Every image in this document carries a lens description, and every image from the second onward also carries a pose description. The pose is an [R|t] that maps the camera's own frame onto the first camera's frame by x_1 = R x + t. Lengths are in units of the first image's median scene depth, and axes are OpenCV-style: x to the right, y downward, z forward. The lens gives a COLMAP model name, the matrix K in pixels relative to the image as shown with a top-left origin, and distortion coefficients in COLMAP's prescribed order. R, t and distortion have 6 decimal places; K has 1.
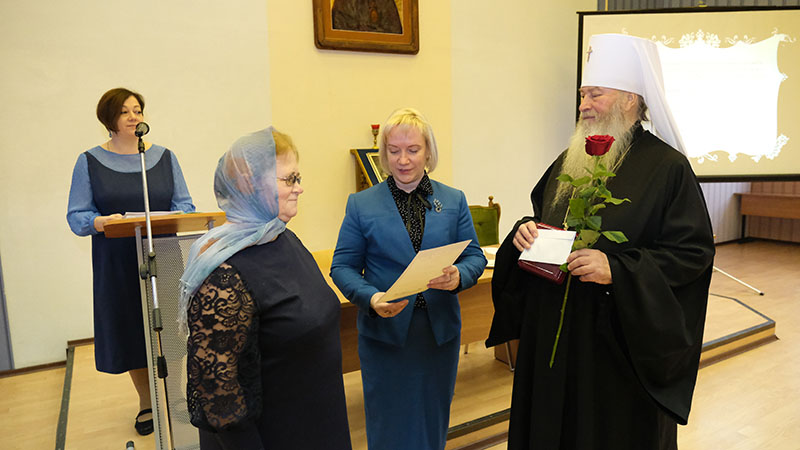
lens RADIAL K [[549.0, 0, 399.1], [0, 549.0, 225.6], [0, 0, 1]] dist [-0.011222, 0.004050]
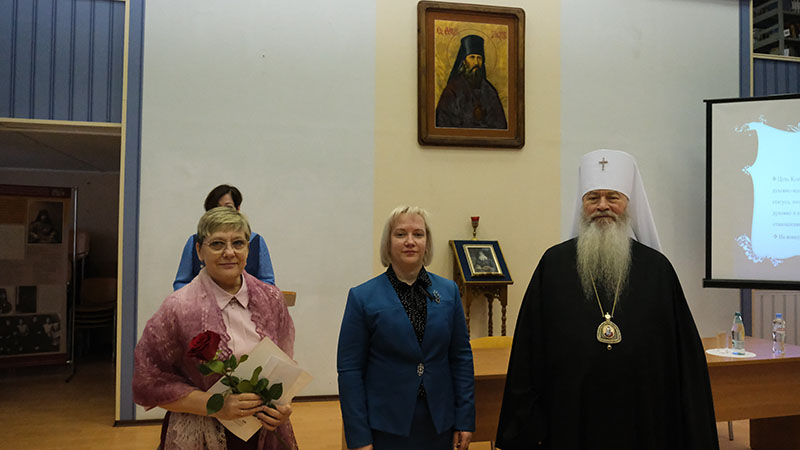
lens RADIAL K [[604.2, 0, 397.1], [0, 604.2, 224.5], [0, 0, 1]] dist [-0.010025, 0.002505]
pose [[0.957075, 0.023921, -0.288851, 0.146203], [-0.069337, 0.986548, -0.148039, 0.004402], [0.281424, 0.161713, 0.945859, -0.090082]]
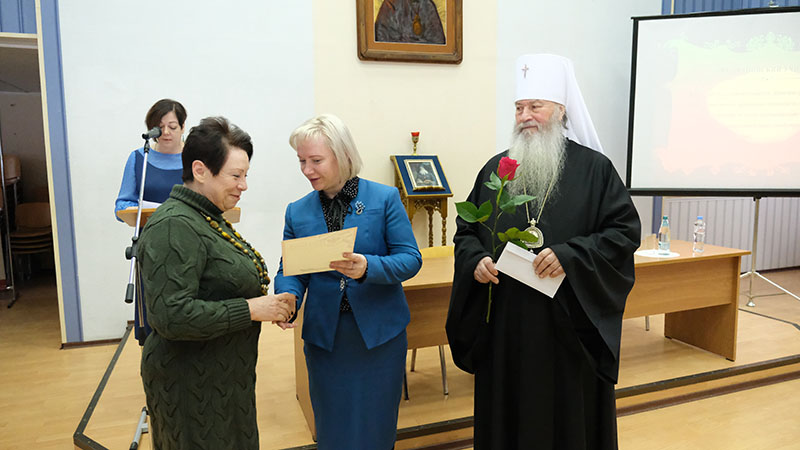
lens RADIAL K [[555.5, 0, 399.2], [0, 555.5, 225.4], [0, 0, 1]] dist [-0.008375, 0.005387]
pose [[0.984248, 0.033493, -0.173592, 0.119088], [-0.036479, 0.999236, -0.014042, 0.007262], [0.172990, 0.020153, 0.984717, -0.032335]]
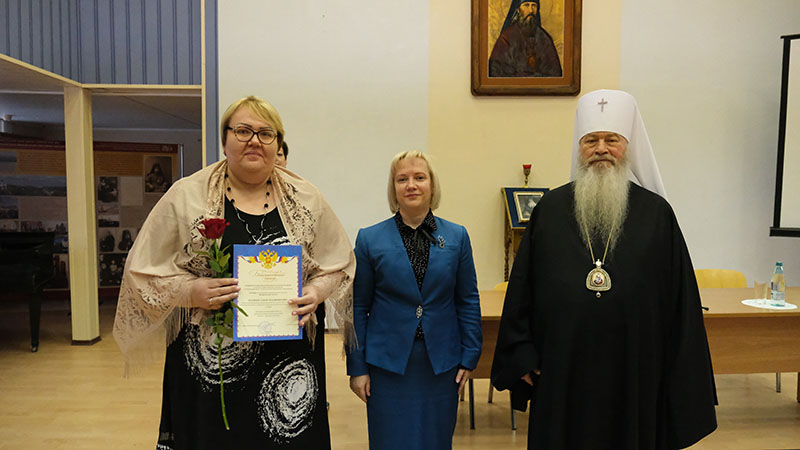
lens RADIAL K [[549.0, 0, 399.1], [0, 549.0, 225.6], [0, 0, 1]] dist [-0.011222, 0.004050]
pose [[0.887151, 0.057880, -0.457835, 0.232361], [-0.086887, 0.995310, -0.042534, -0.004649], [0.453226, 0.077514, 0.888019, -0.020361]]
